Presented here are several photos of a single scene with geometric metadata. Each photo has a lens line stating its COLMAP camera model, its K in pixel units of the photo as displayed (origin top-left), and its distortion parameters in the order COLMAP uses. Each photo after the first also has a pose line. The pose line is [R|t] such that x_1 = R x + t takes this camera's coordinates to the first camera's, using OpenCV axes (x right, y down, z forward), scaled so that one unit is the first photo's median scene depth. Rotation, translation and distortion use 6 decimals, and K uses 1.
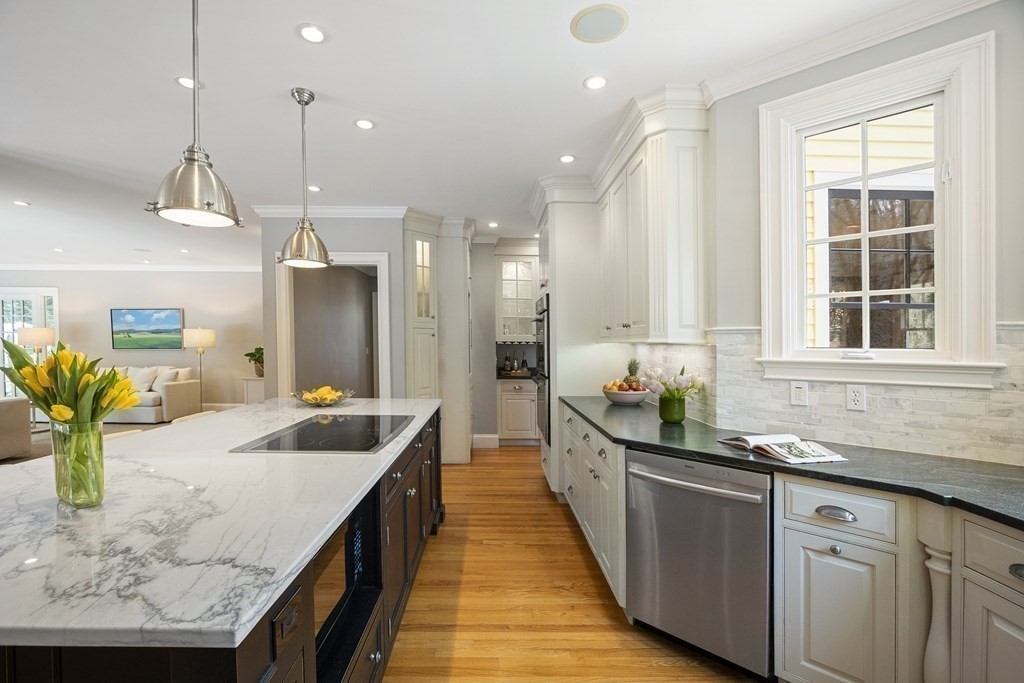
lens RADIAL K [[455.5, 0, 500.1], [0, 455.5, 345.1], [0, 0, 1]] dist [-0.013155, 0.000338]
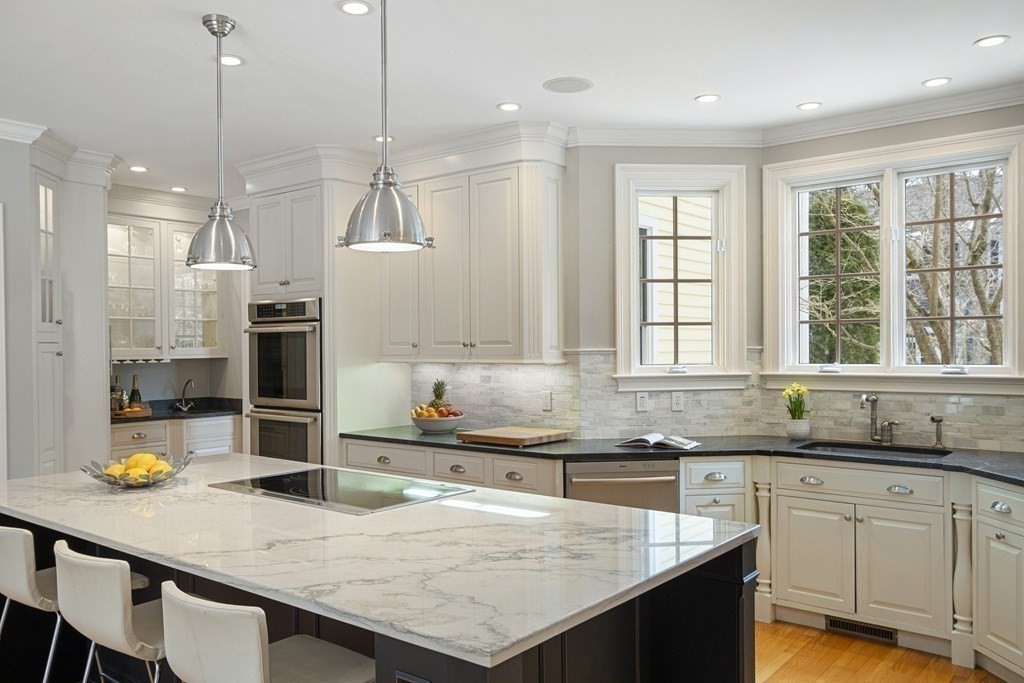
lens RADIAL K [[799.8, 0, 512.0], [0, 799.8, 341.5], [0, 0, 1]] dist [-0.004847, -0.000691]
pose [[0.639725, -0.011912, 0.768512, -1.428119], [0.016410, 0.999864, 0.001838, -0.079032], [-0.768429, 0.011436, 0.639833, -0.160136]]
